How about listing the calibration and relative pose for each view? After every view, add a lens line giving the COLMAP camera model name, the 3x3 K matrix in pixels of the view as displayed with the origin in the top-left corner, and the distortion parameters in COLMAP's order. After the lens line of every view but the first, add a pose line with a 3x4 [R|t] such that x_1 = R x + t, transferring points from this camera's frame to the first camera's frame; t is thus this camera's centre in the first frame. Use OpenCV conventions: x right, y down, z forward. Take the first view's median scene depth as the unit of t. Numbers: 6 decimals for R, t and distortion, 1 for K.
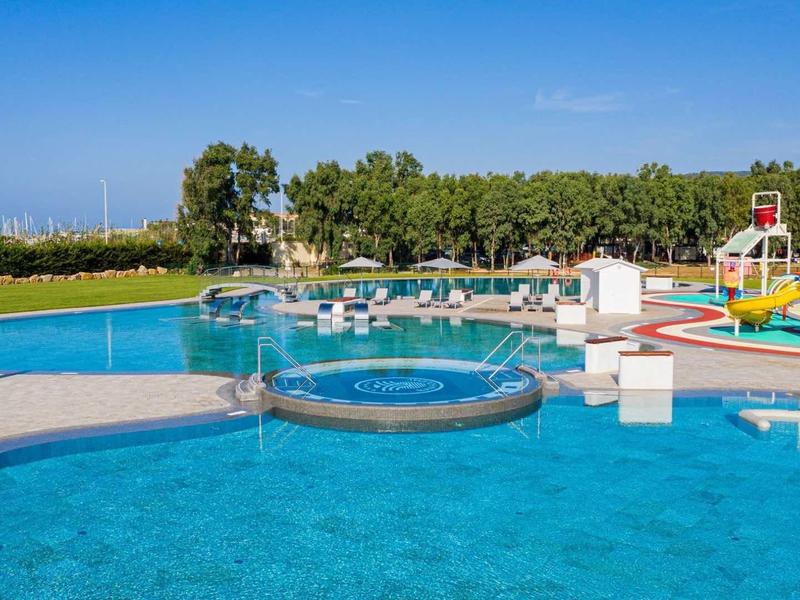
lens RADIAL K [[829.2, 0, 400.0], [0, 829.2, 300.0], [0, 0, 1]] dist [0.017649, 0.007195]
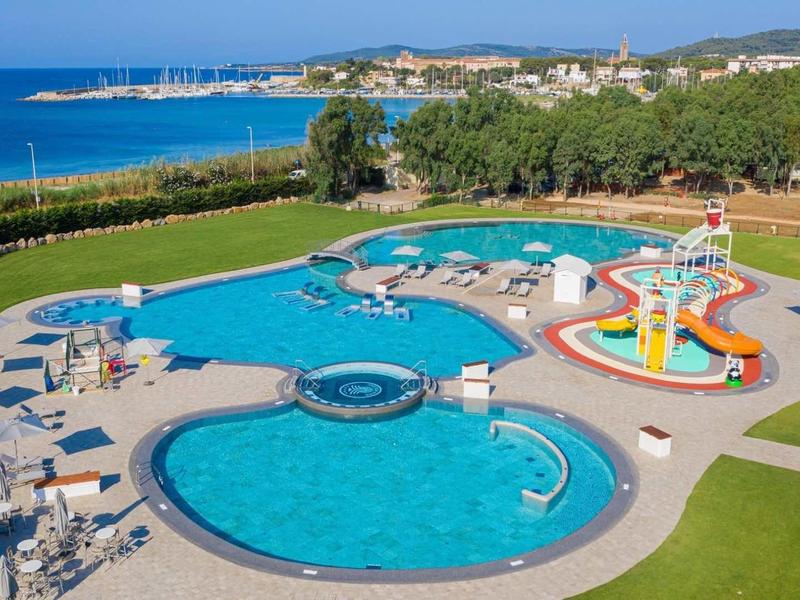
lens RADIAL K [[829.2, 0, 400.0], [0, 829.2, 300.0], [0, 0, 1]] dist [0.017649, 0.007195]
pose [[0.982595, 0.048461, -0.179331, 0.103583], [-0.015382, 0.983282, 0.181436, -0.111762], [0.185125, -0.175520, 0.966913, -0.217282]]
